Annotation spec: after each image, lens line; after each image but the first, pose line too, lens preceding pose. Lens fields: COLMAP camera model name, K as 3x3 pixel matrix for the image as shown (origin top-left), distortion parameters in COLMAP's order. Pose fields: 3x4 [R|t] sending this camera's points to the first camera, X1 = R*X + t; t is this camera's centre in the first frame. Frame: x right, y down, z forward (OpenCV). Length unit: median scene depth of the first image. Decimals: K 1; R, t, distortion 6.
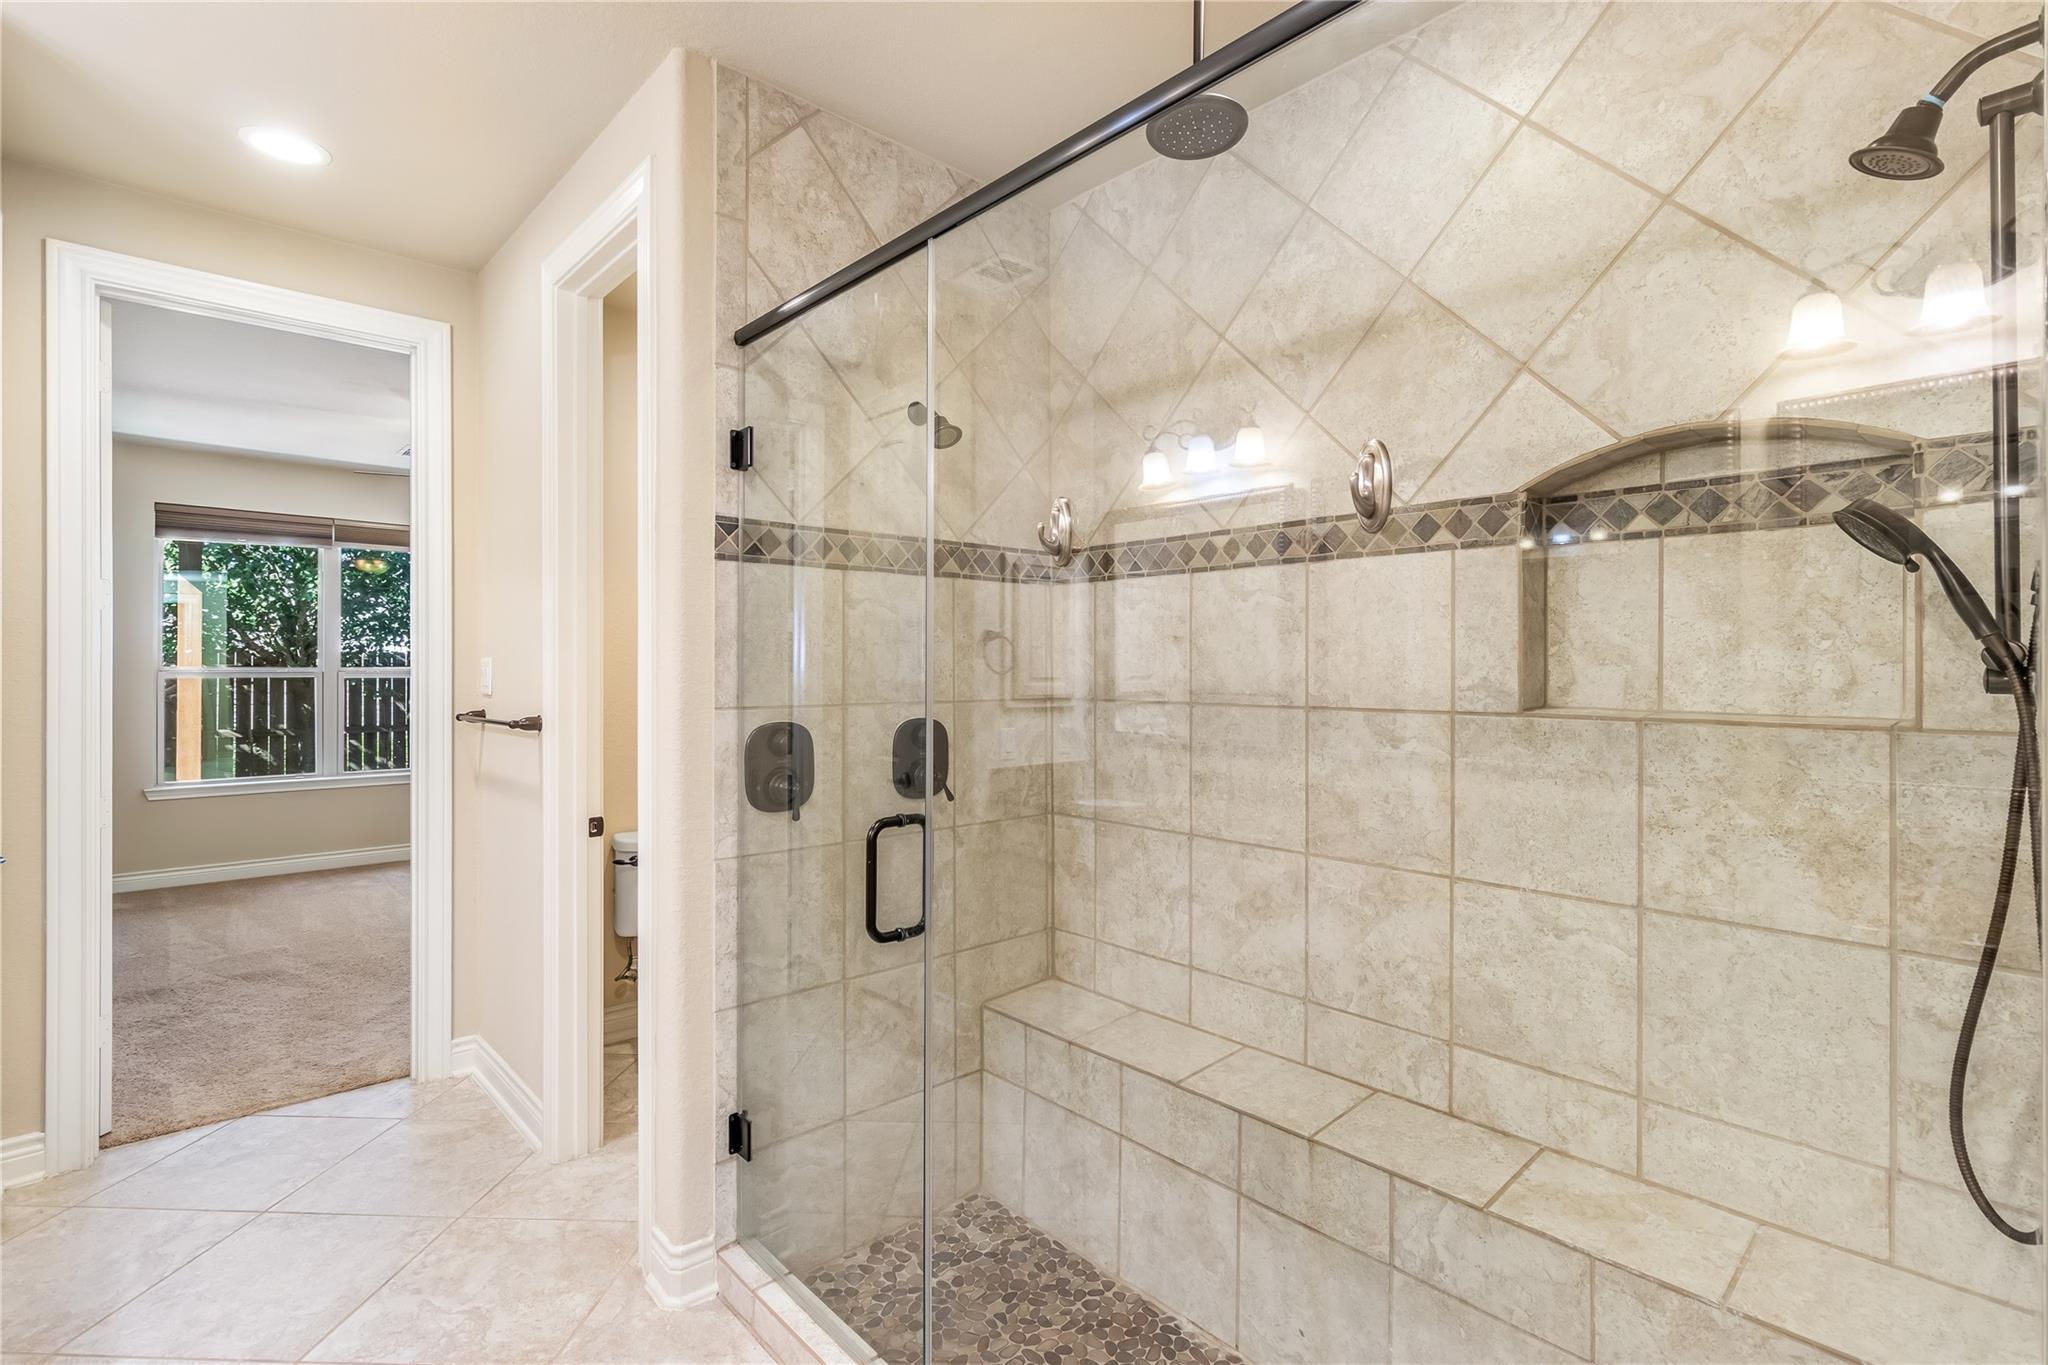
lens RADIAL K [[965.9, 0, 1022.1], [0, 965.9, 665.7], [0, 0, 1]] dist [0.003337, 0.001688]
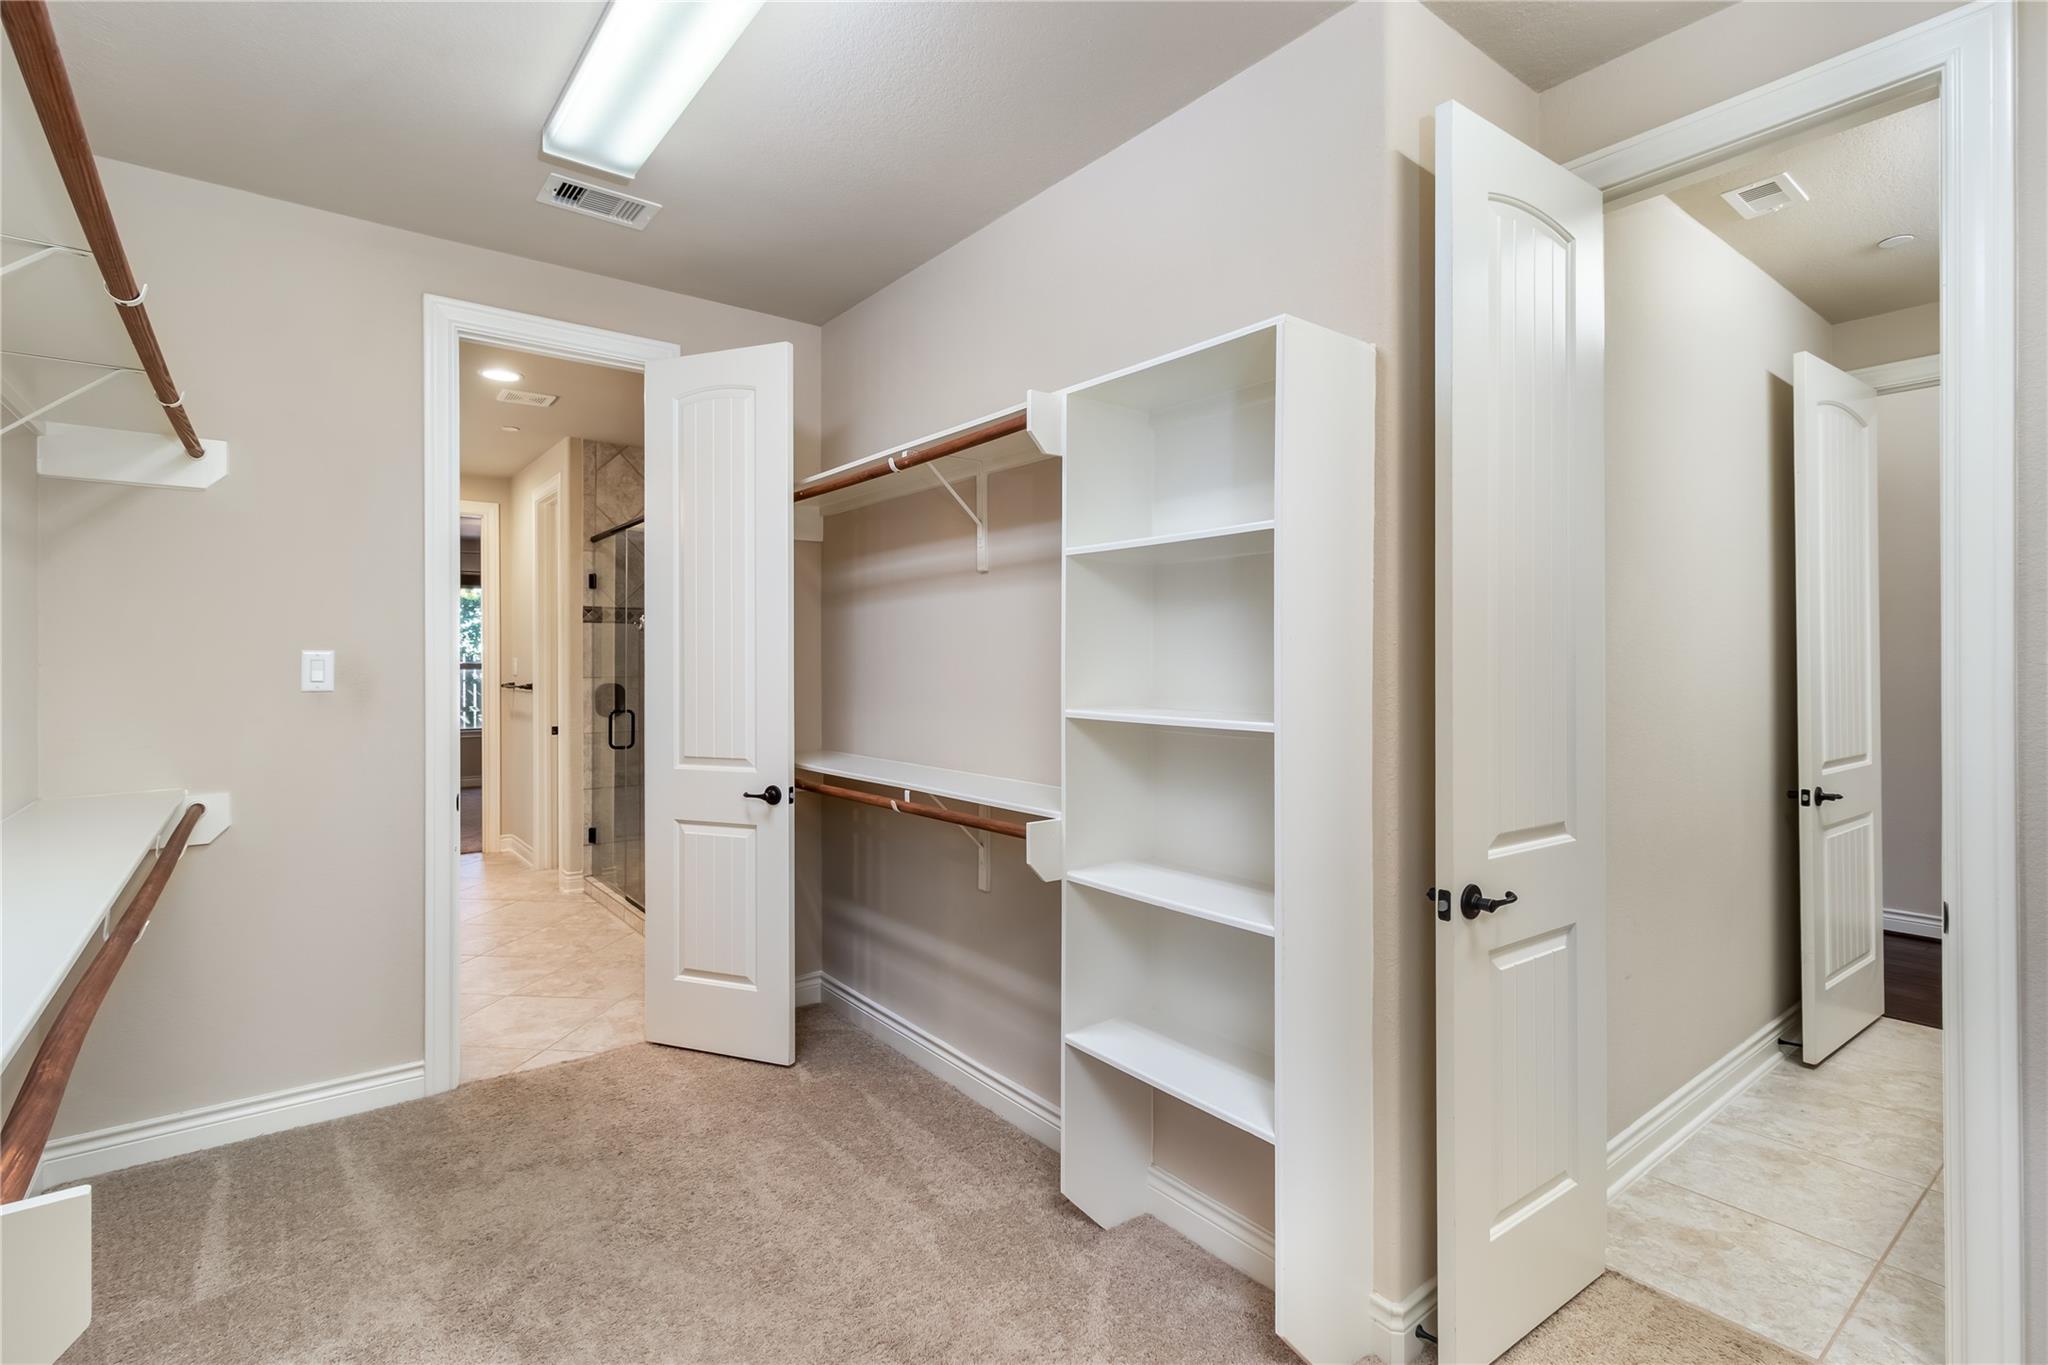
lens RADIAL K [[965.9, 0, 1024.3], [0, 965.9, 674.0], [0, 0, 1]] dist [0.003337, 0.001688]
pose [[0.997002, 0.000558, -0.077369, 1.108655], [-0.000121, 0.999984, 0.005648, 0.018660], [0.077371, -0.005622, 0.996987, -1.582102]]
